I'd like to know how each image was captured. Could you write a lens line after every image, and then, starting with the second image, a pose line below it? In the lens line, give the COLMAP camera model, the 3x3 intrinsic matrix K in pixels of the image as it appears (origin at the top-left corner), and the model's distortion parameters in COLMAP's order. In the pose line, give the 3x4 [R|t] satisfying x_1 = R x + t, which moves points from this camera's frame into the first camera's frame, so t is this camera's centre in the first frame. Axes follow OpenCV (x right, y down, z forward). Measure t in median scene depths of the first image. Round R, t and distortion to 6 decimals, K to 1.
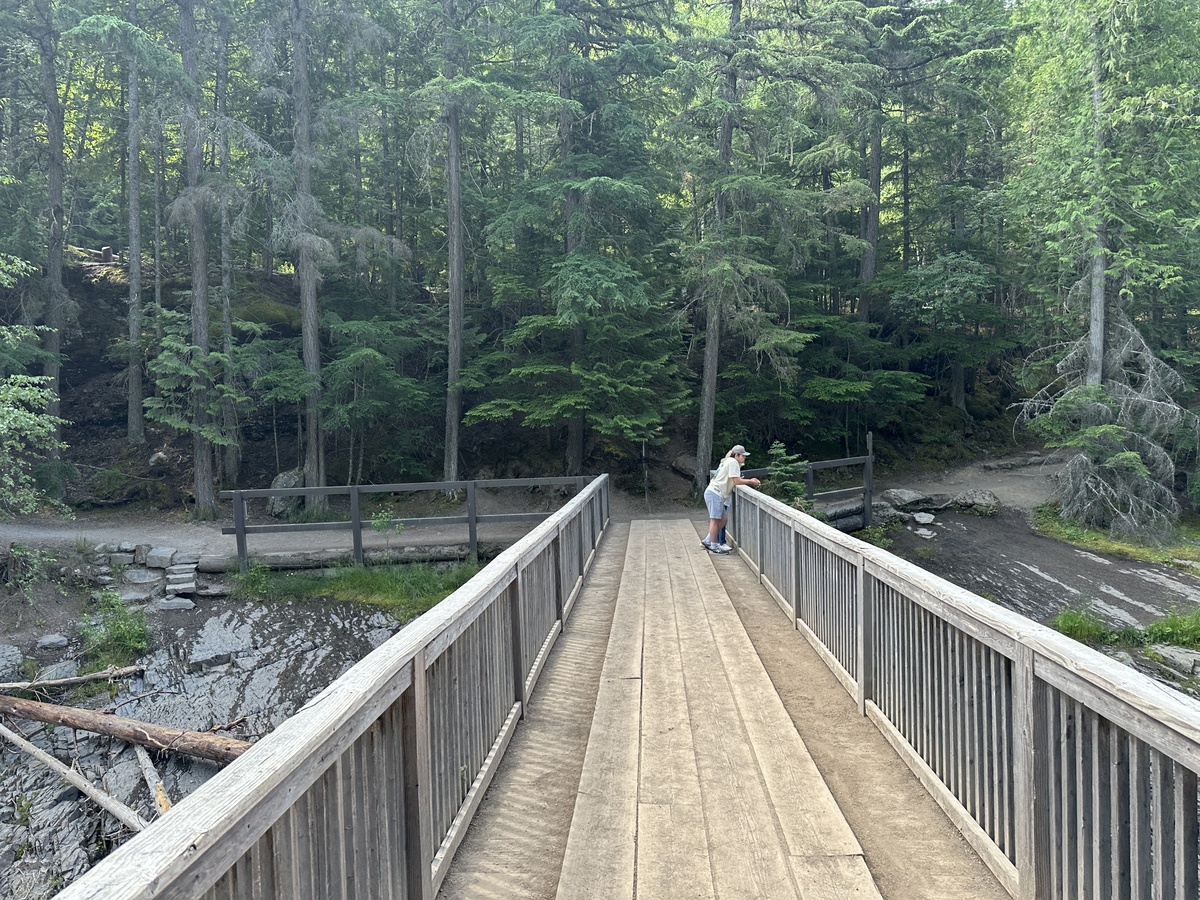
lens RADIAL K [[832.7, 0, 598.5], [0, 832.7, 453.0], [0, 0, 1]] dist [0.070246, -0.003901]
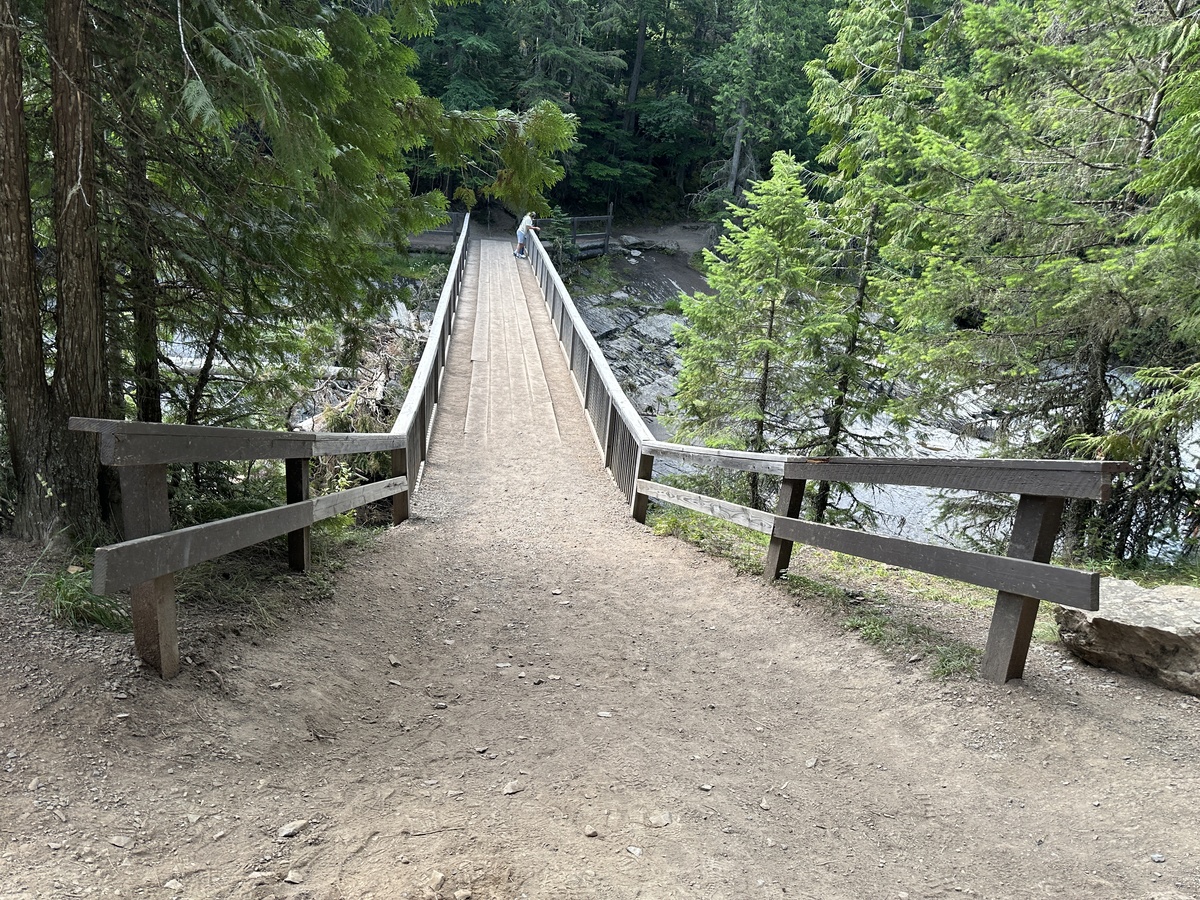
lens RADIAL K [[832.7, 0, 600.1], [0, 832.7, 462.3], [0, 0, 1]] dist [0.070246, -0.003901]
pose [[0.975997, 0.041637, 0.213765, -0.069467], [-0.110576, 0.940363, 0.321698, -0.074104], [-0.187622, -0.337614, 0.922396, -0.847790]]
